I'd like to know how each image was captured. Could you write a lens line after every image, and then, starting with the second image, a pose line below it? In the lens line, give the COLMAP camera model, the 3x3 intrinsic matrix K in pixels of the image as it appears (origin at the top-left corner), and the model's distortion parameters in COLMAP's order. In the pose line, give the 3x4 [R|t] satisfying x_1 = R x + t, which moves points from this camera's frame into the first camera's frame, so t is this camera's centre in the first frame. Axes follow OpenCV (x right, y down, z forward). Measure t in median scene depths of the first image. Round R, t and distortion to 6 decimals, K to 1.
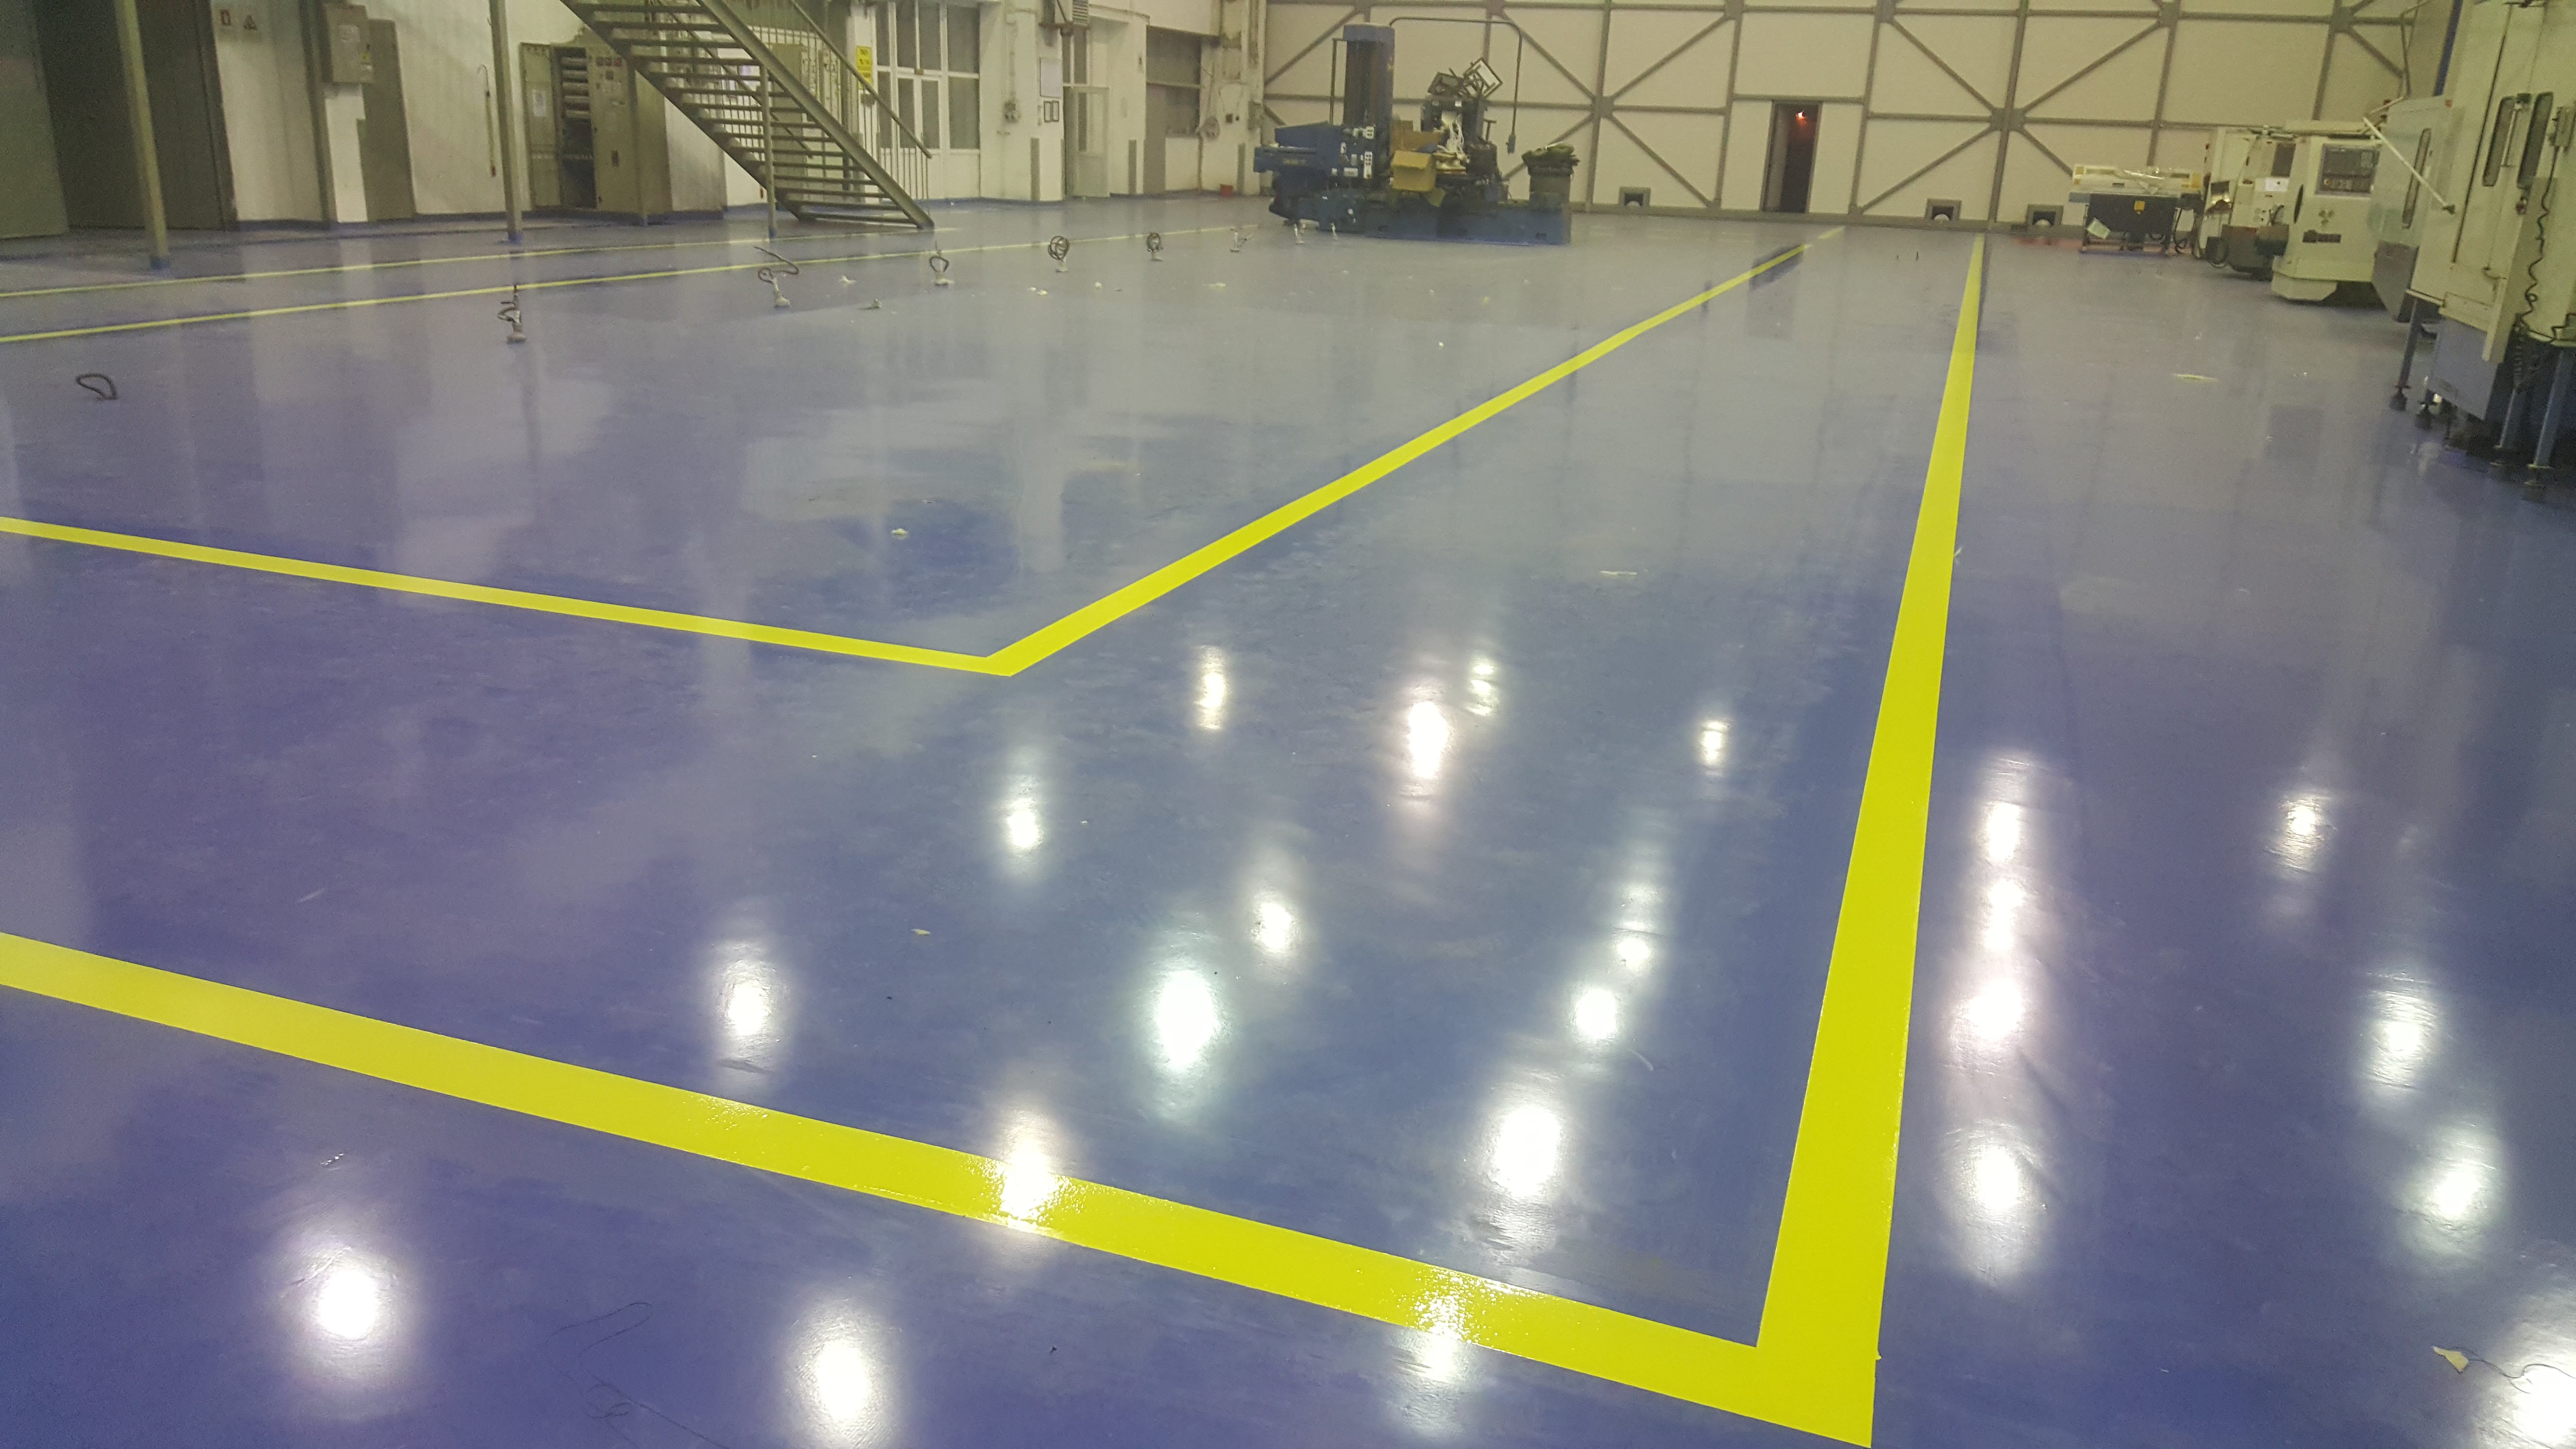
lens RADIAL K [[1864.1, 0, 1278.2], [0, 1864.1, 685.5], [0, 0, 1]] dist [0.077318, -0.110204]
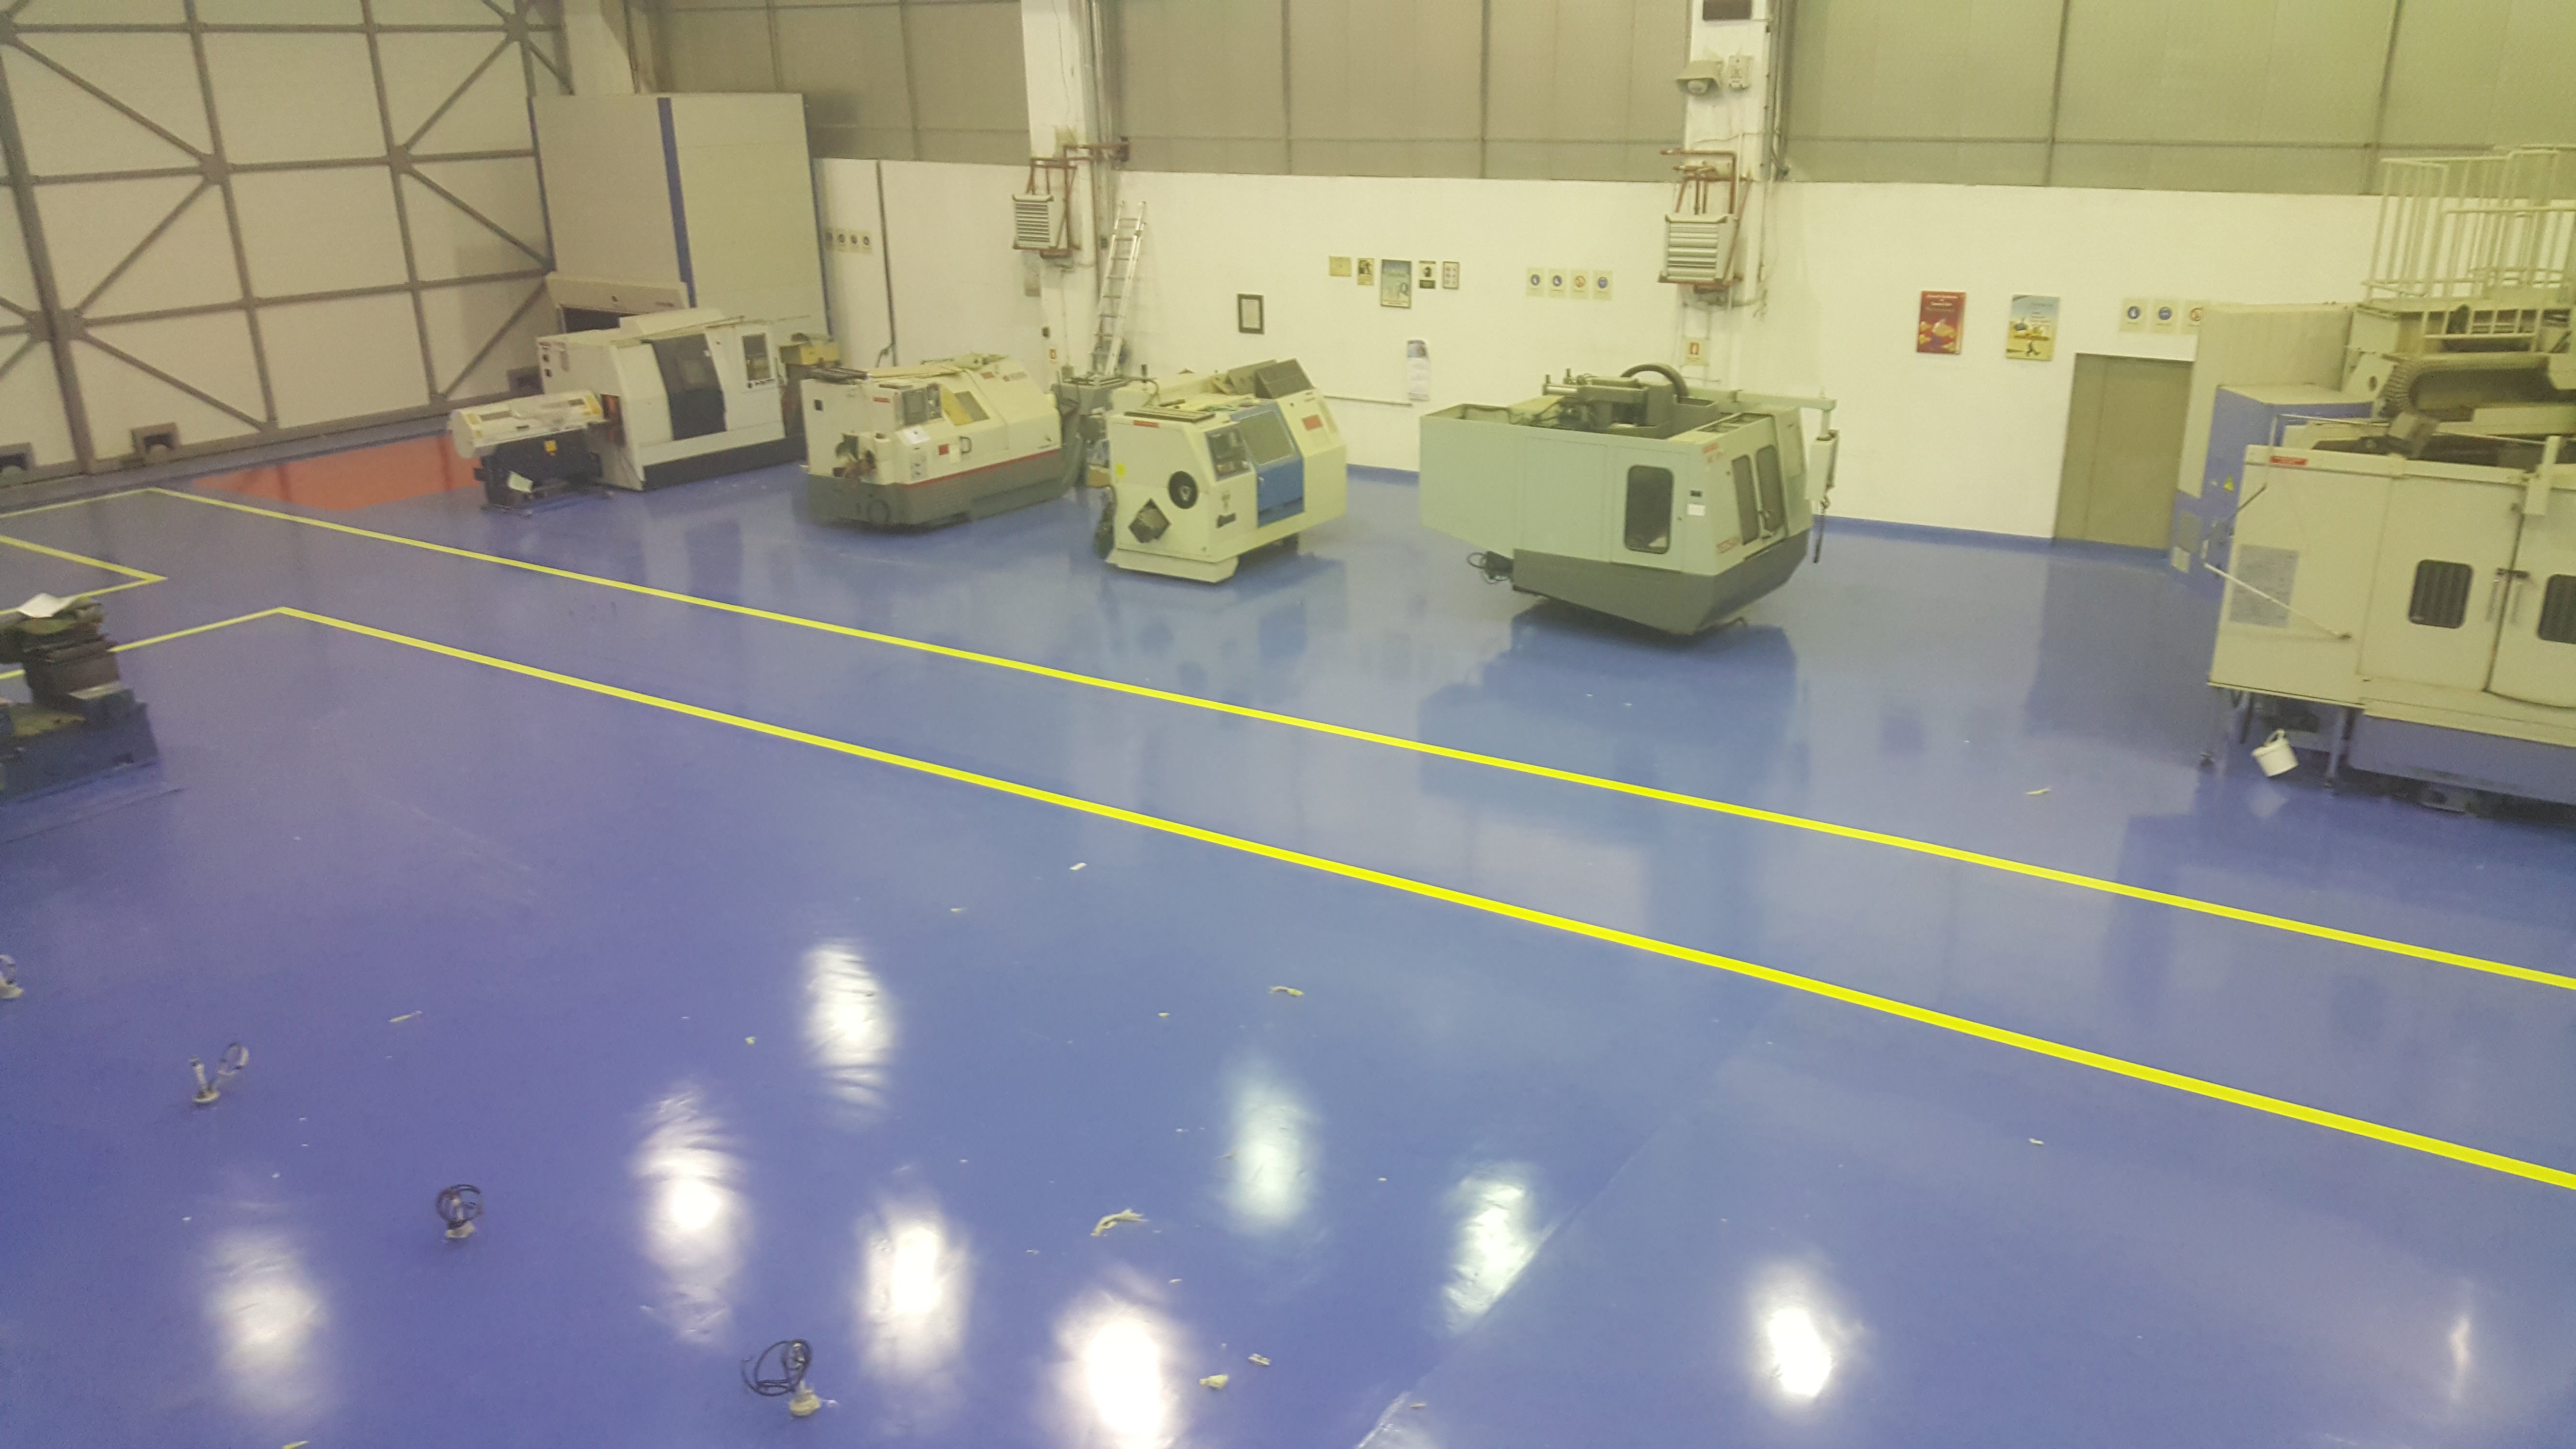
lens RADIAL K [[1864.1, 0, 1300.7], [0, 1864.1, 730.7], [0, 0, 1]] dist [0.077318, -0.110204]
pose [[0.225368, -0.366113, 0.902868, -0.224974], [0.300506, 0.907647, 0.293040, -0.244791], [-0.926771, 0.205275, 0.314574, 0.396973]]
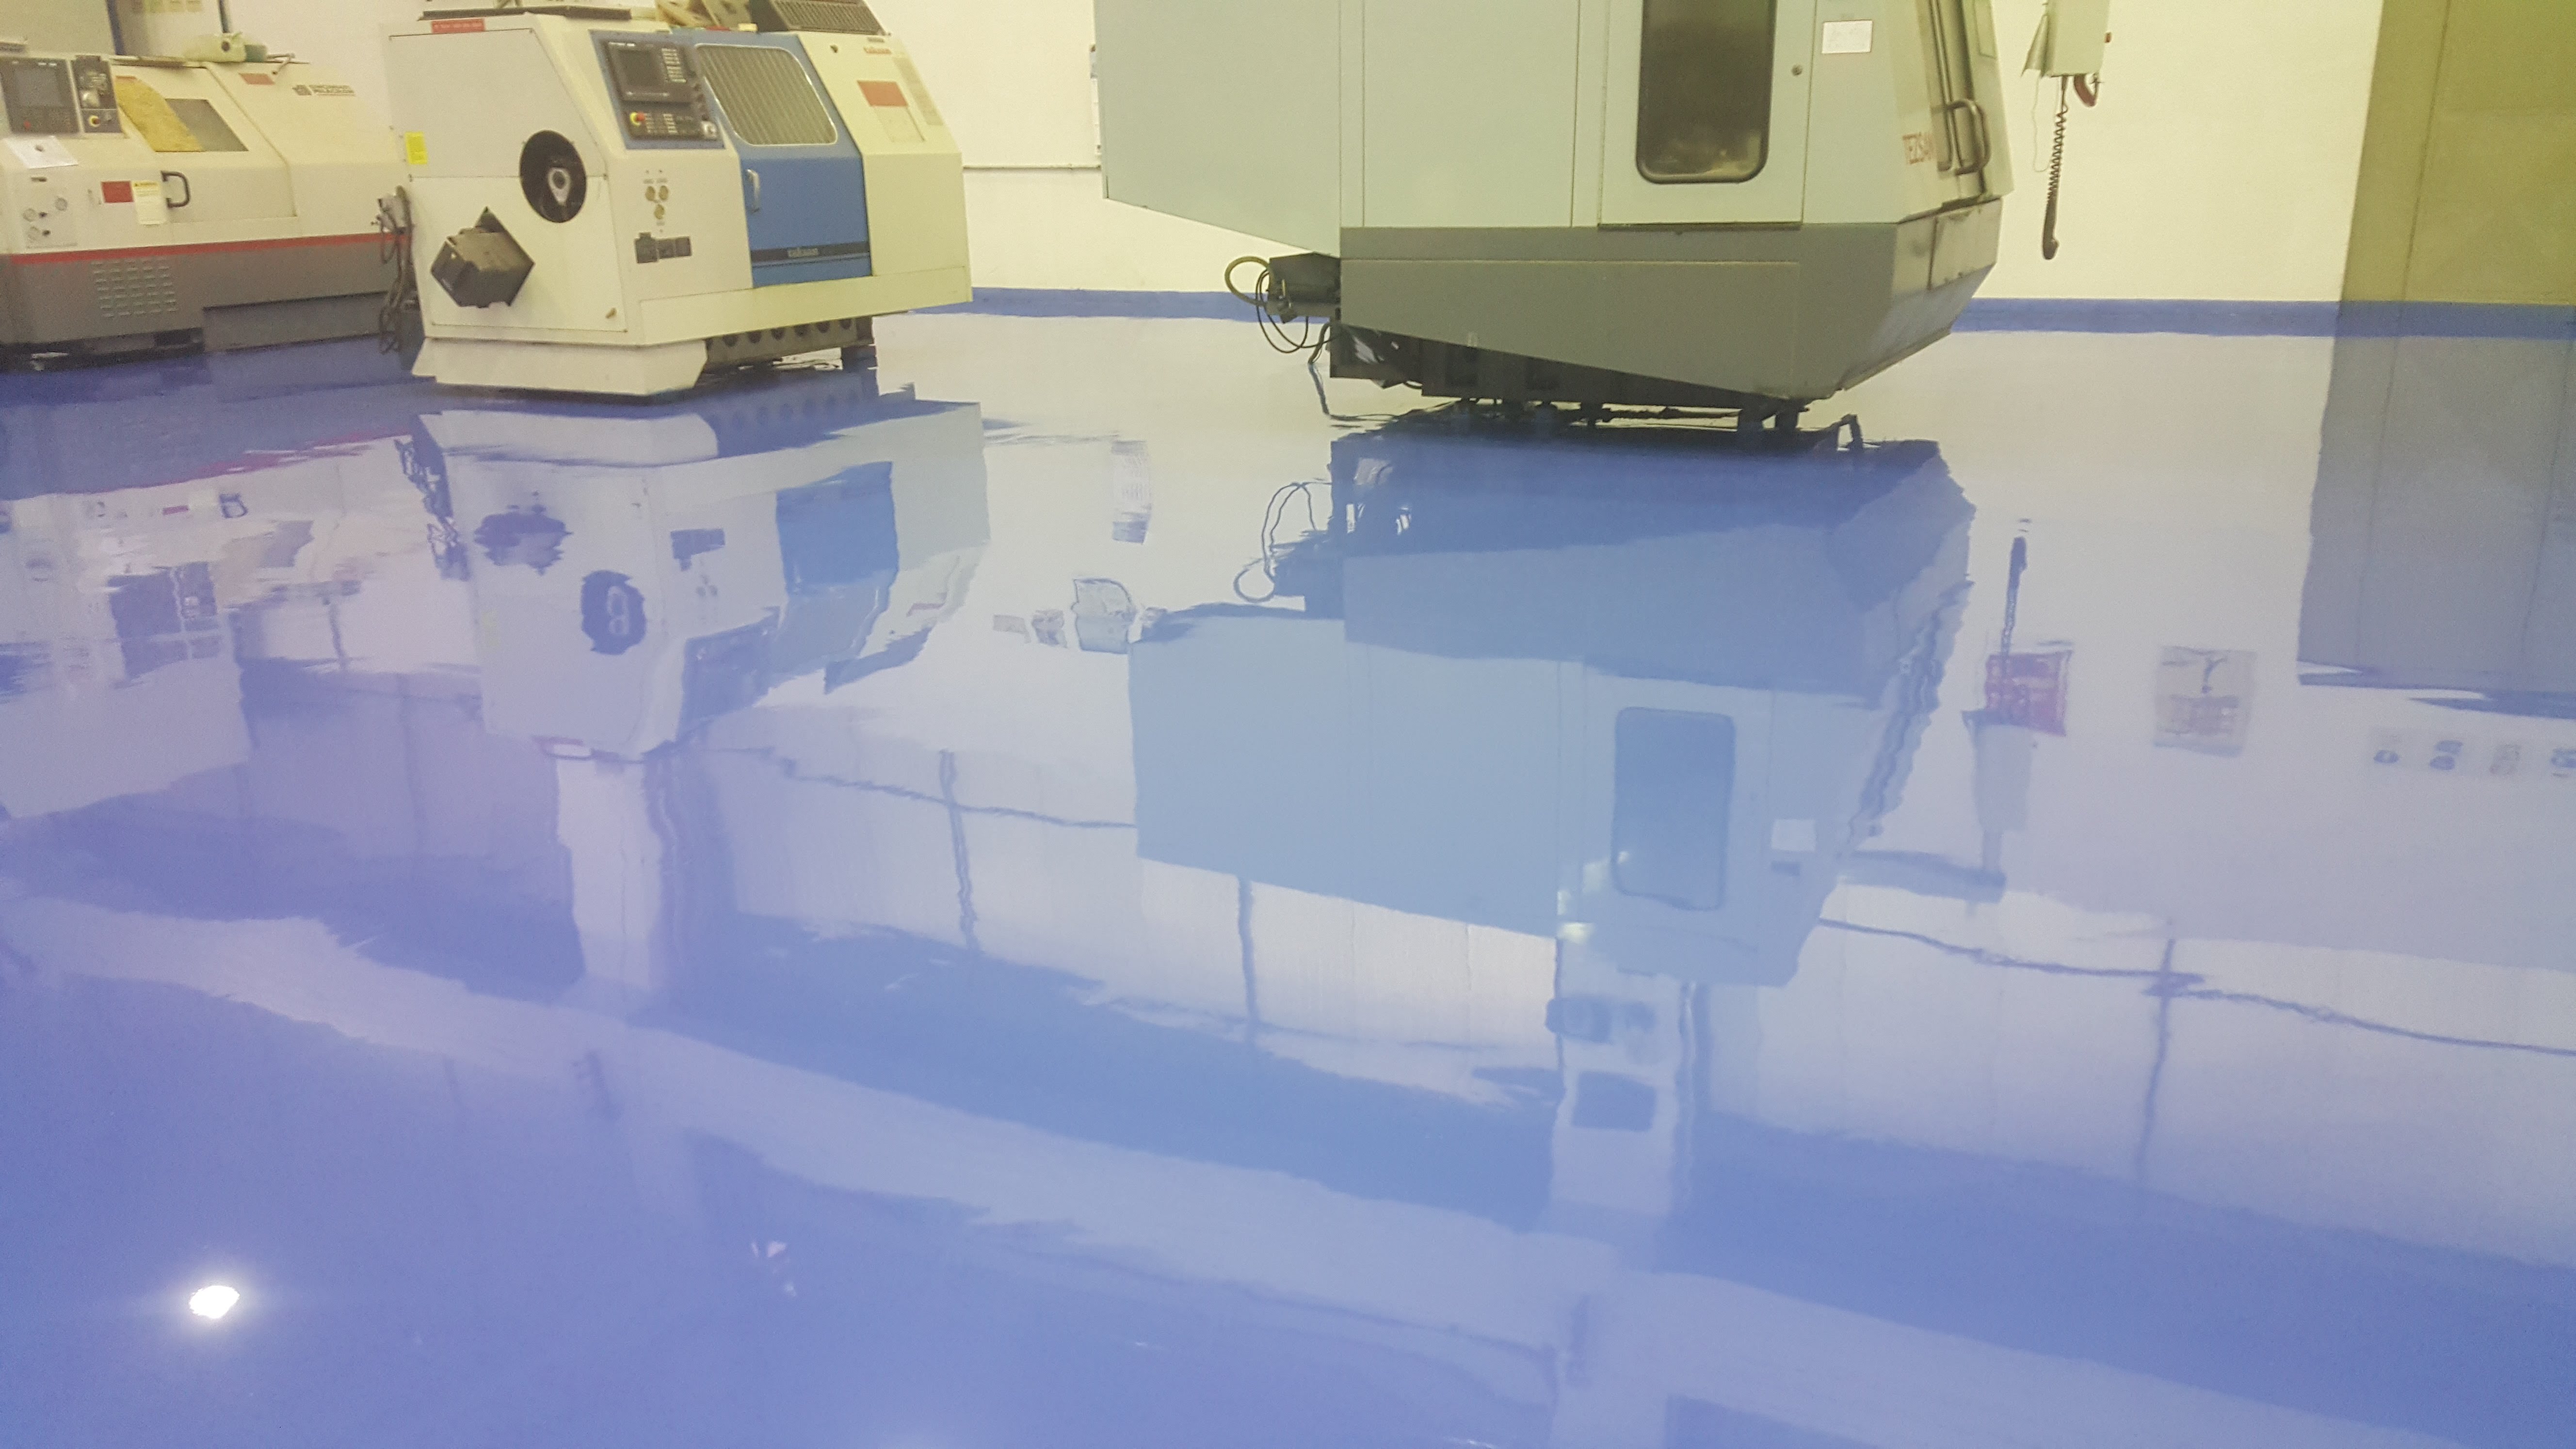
lens RADIAL K [[1864.1, 0, 1275.2], [0, 1864.1, 702.9], [0, 0, 1]] dist [0.077318, -0.110204]
pose [[0.095625, -0.323111, 0.941518, 0.070961], [0.303505, 0.910278, 0.281564, -0.130247], [-0.948019, 0.258831, 0.185111, 0.479344]]
